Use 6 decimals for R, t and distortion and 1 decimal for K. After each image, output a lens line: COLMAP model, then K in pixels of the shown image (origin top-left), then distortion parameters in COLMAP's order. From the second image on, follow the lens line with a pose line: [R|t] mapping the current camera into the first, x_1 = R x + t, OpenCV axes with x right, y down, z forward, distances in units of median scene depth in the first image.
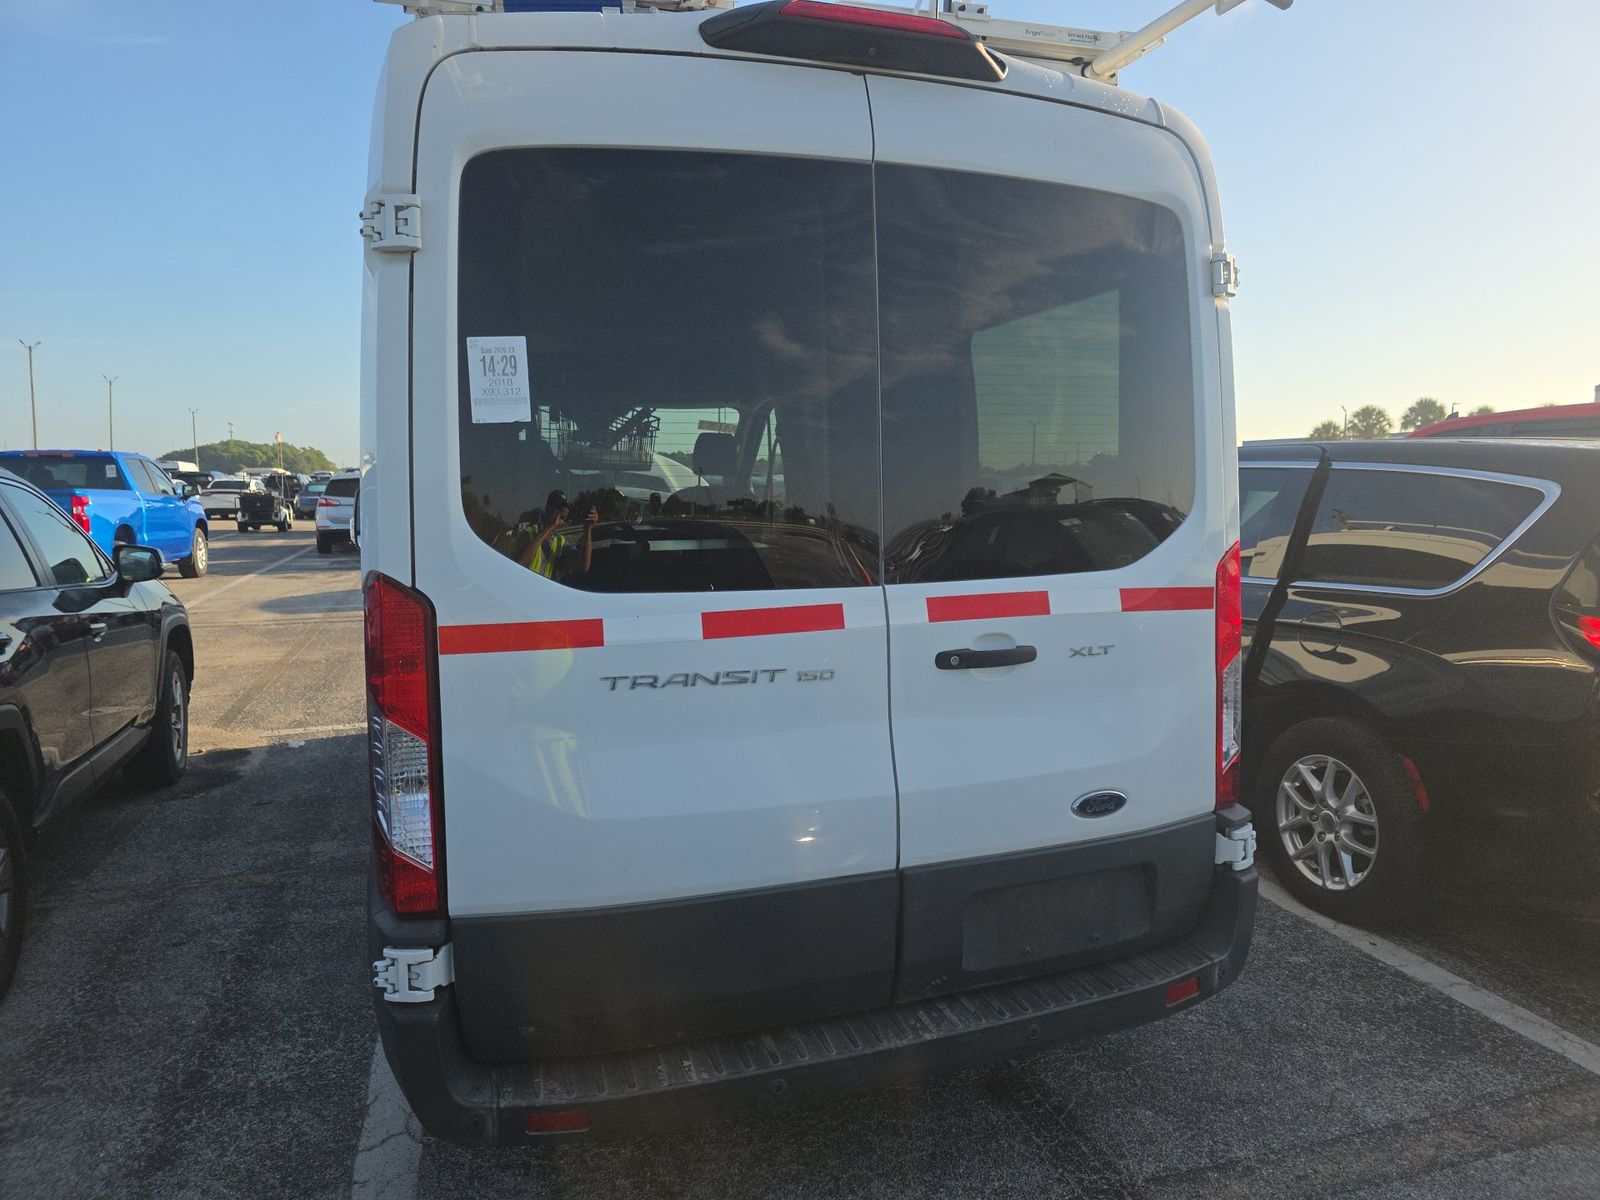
lens RADIAL K [[1055.3, 0, 830.5], [0, 1055.3, 595.7], [0, 0, 1]] dist [0.048115, -0.038433]
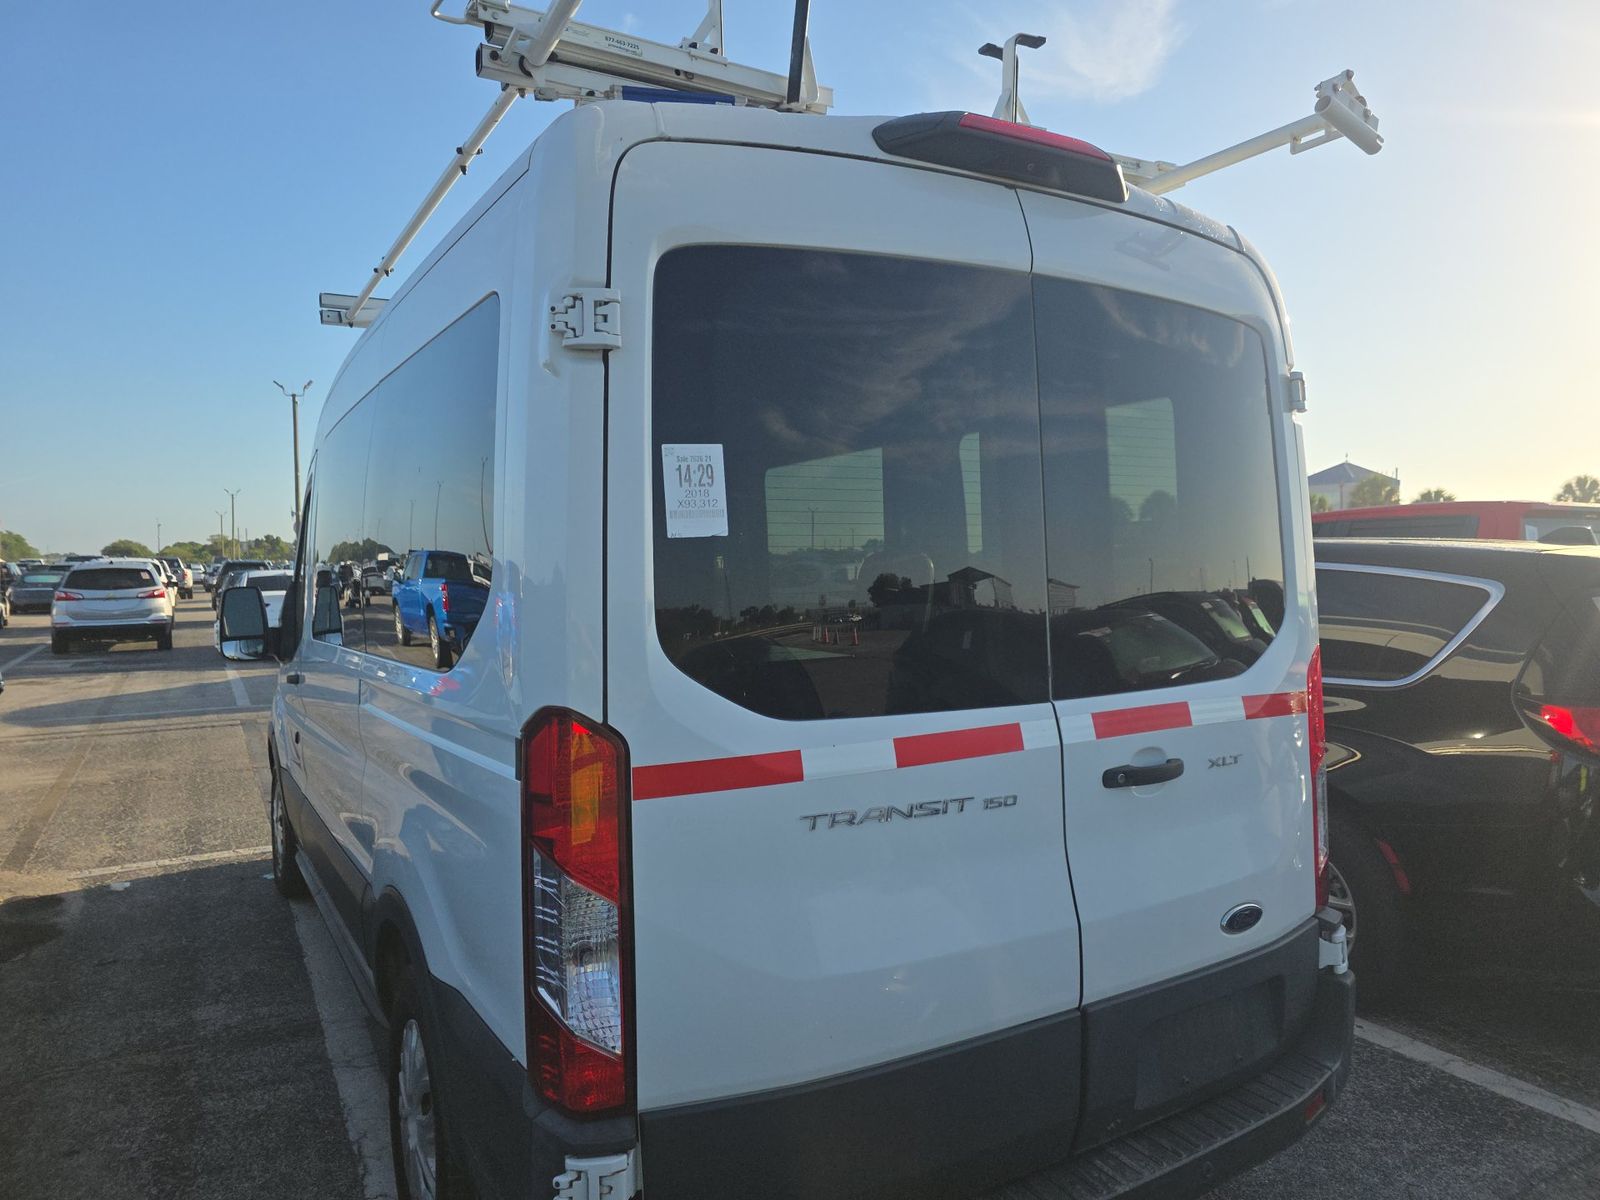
lens RADIAL K [[1058.7, 0, 806.3], [0, 1058.7, 591.7], [0, 0, 1]] dist [0.049077, -0.044313]
pose [[0.980907, -0.008670, 0.194284, -0.340391], [0.024688, 0.996475, -0.080179, -0.036452], [-0.192904, 0.083445, 0.977663, 0.088784]]
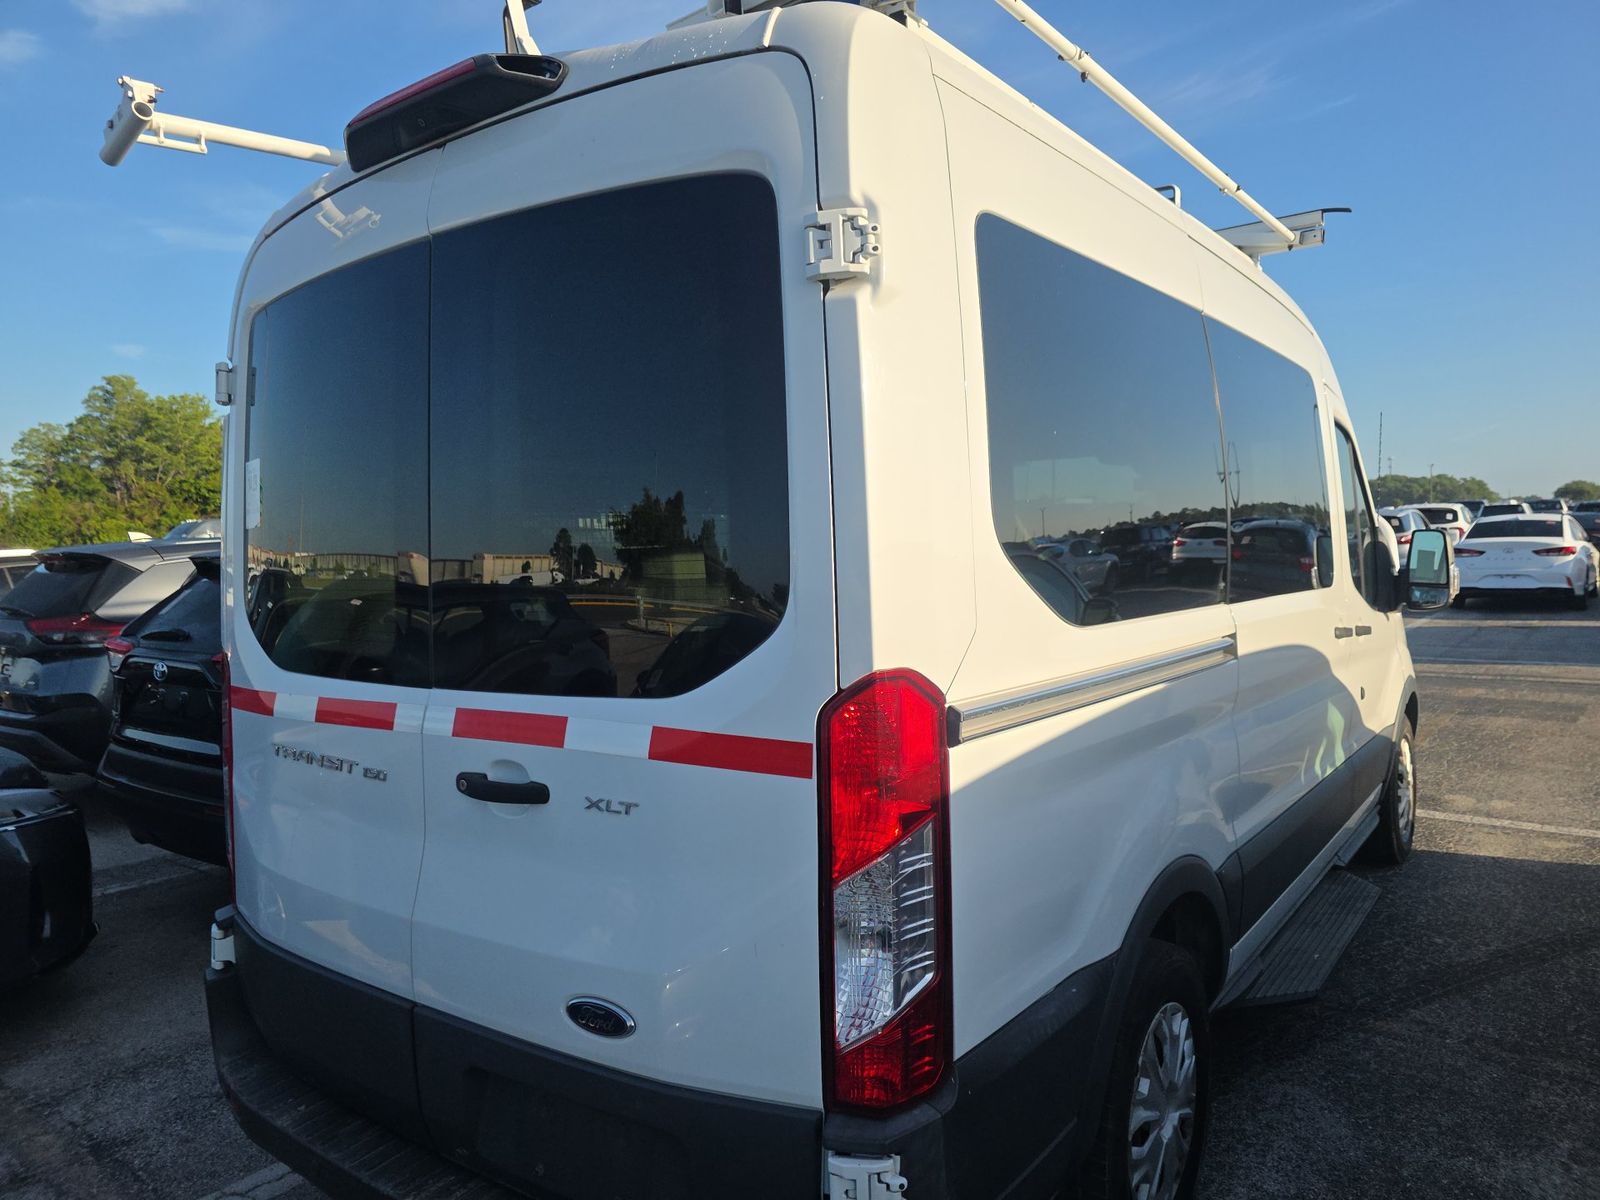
lens RADIAL K [[1121.3, 0, 800.0], [0, 1121.3, 600.0], [0, 0, 1]] dist [0.010115, 0.001101]
pose [[0.559053, 0.032881, -0.828480, 0.987070], [-0.059385, 0.998235, -0.000454, -0.100459], [0.827003, 0.049453, 0.560019, 0.686856]]
